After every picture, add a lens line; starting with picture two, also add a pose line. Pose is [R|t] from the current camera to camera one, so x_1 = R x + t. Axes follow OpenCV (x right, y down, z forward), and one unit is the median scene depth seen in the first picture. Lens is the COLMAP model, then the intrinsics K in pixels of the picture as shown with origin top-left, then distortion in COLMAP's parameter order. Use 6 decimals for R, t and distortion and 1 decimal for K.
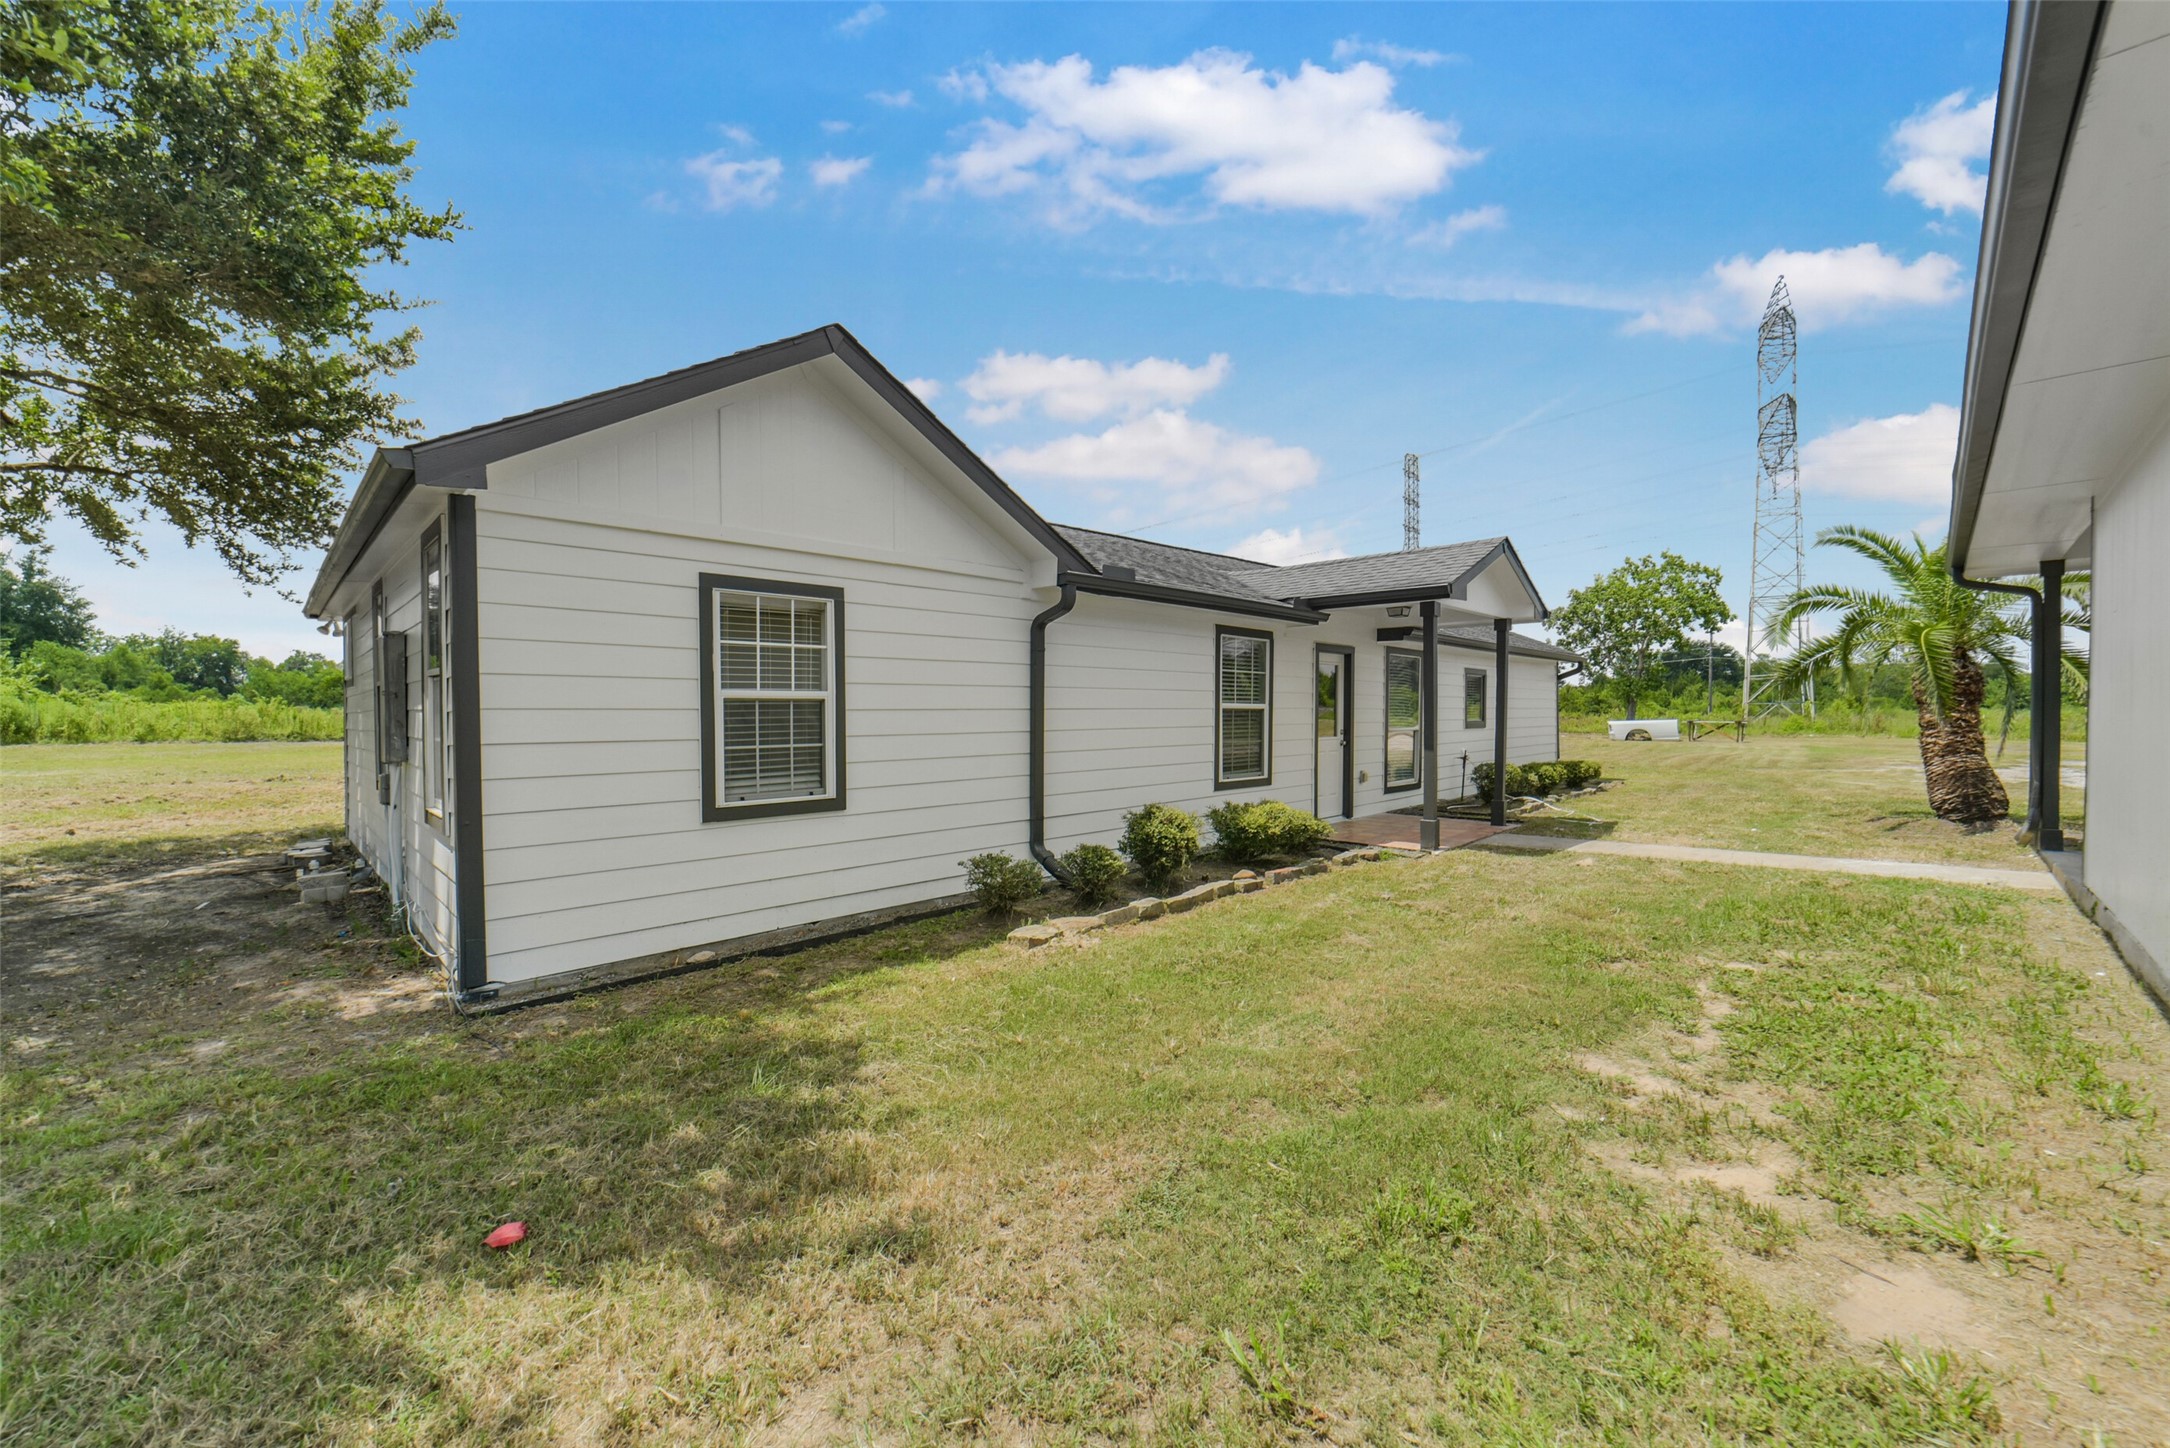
lens RADIAL K [[856.3, 0, 1085.0], [0, 856.3, 724.0], [0, 0, 1]] dist [-0.013939, 0.000613]
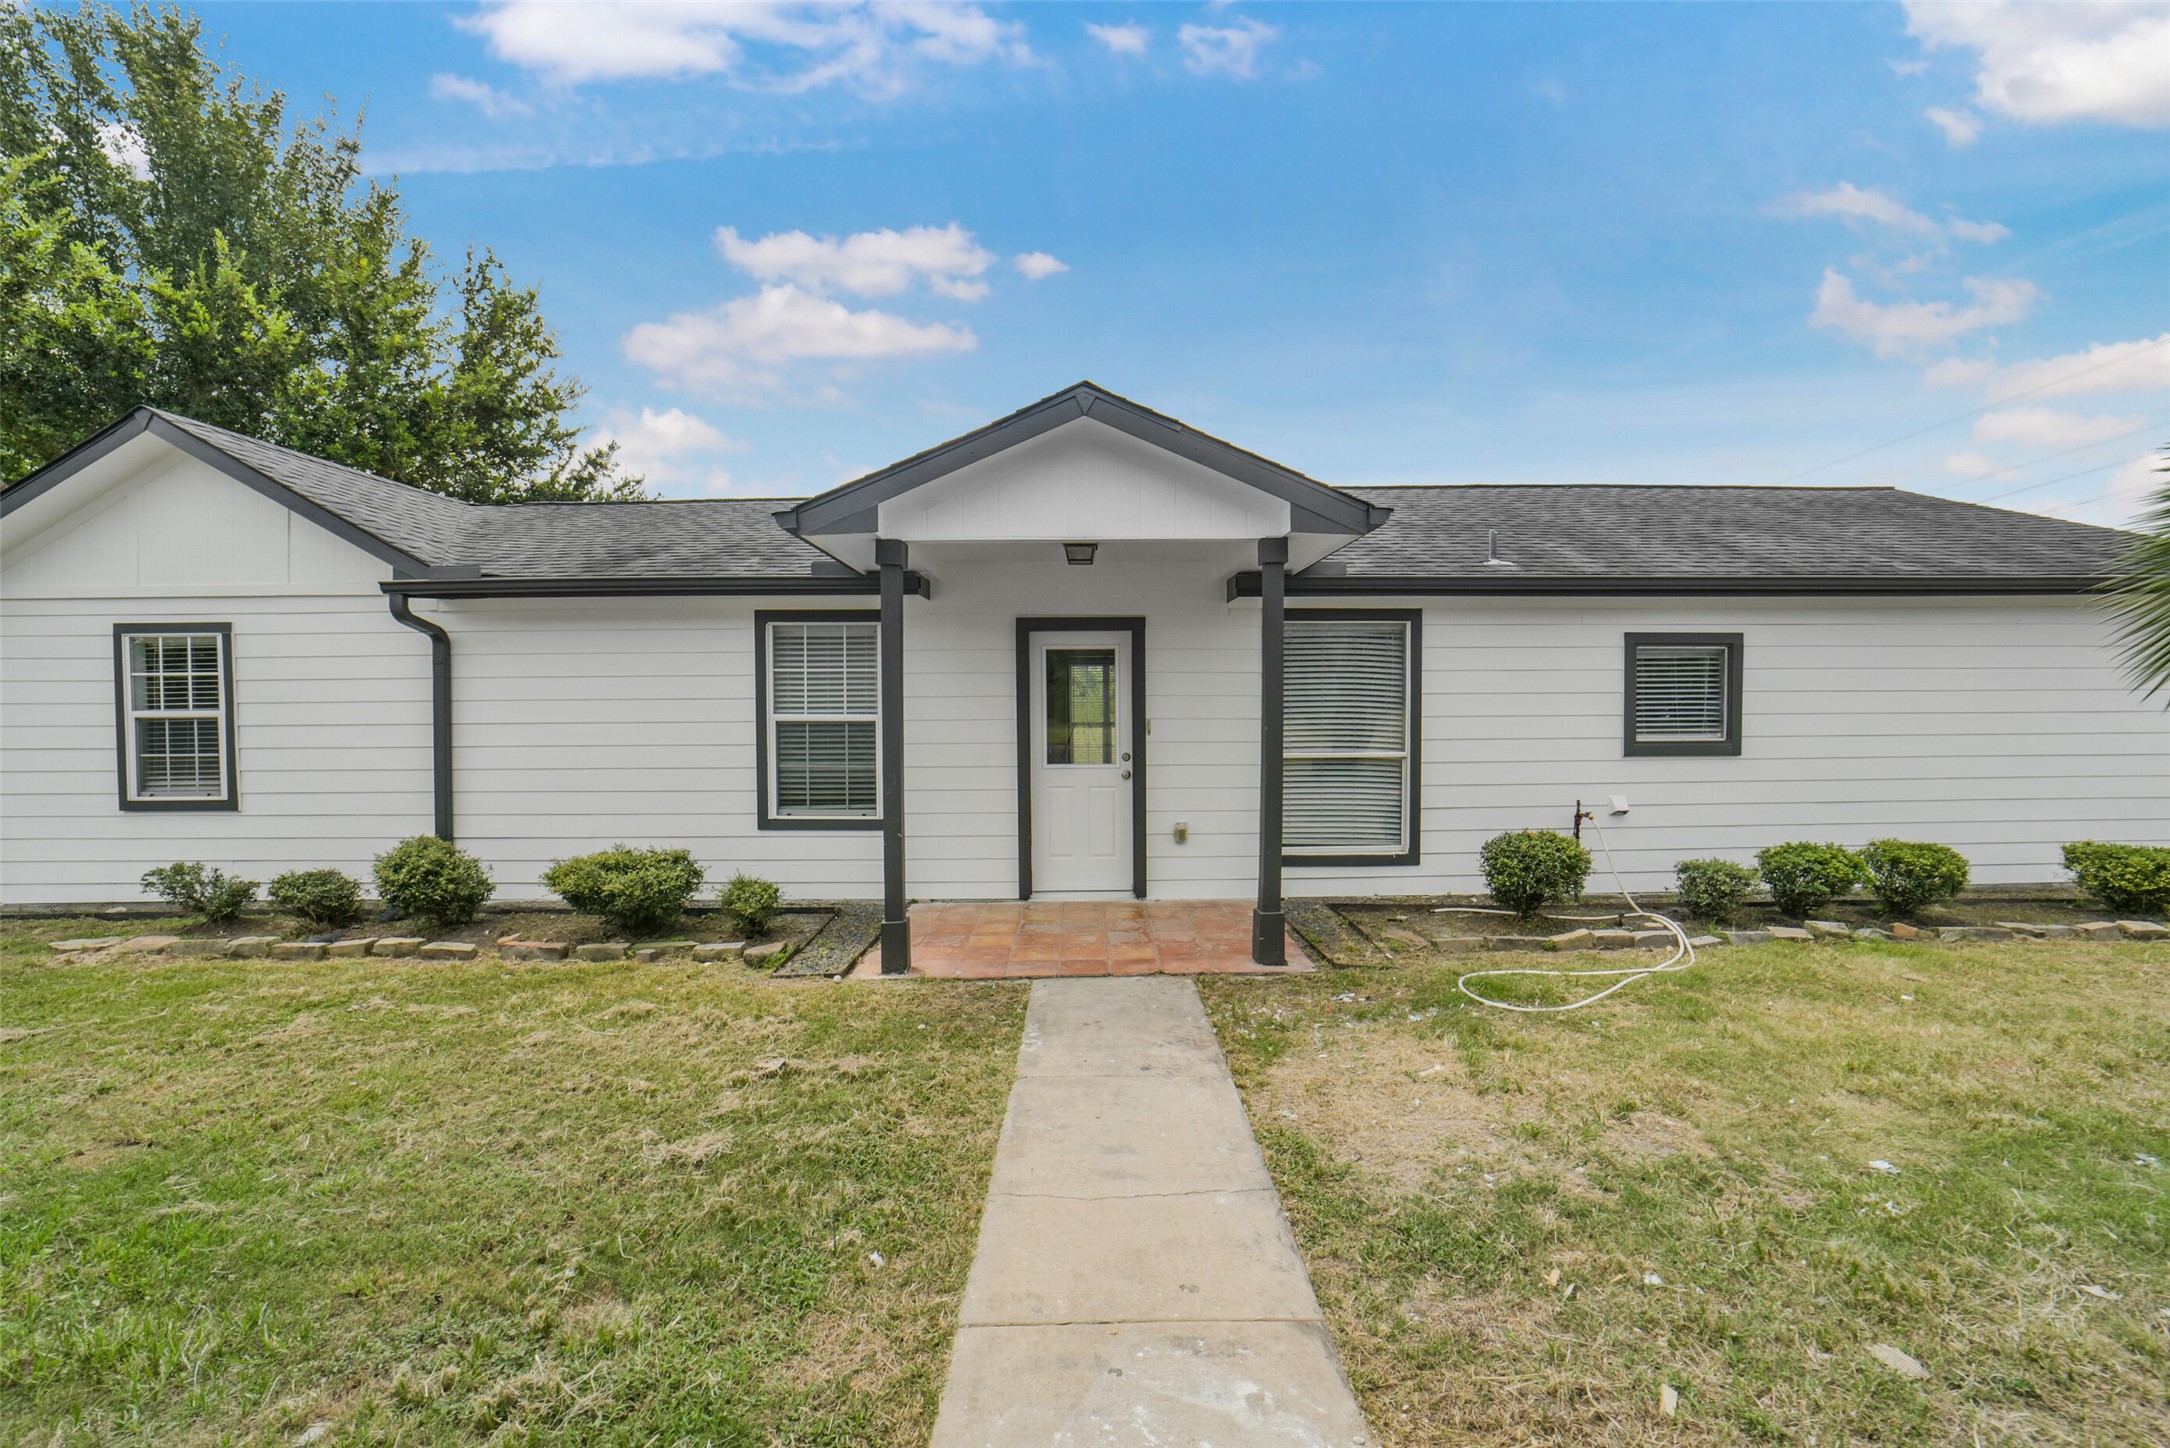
lens RADIAL K [[856.3, 0, 1085.0], [0, 856.3, 724.0], [0, 0, 1]] dist [-0.013939, 0.000613]
pose [[0.699456, -0.015480, -0.714508, 1.135687], [-0.007315, 0.999558, -0.028817, 0.005071], [0.714638, 0.025383, 0.699034, 0.854638]]
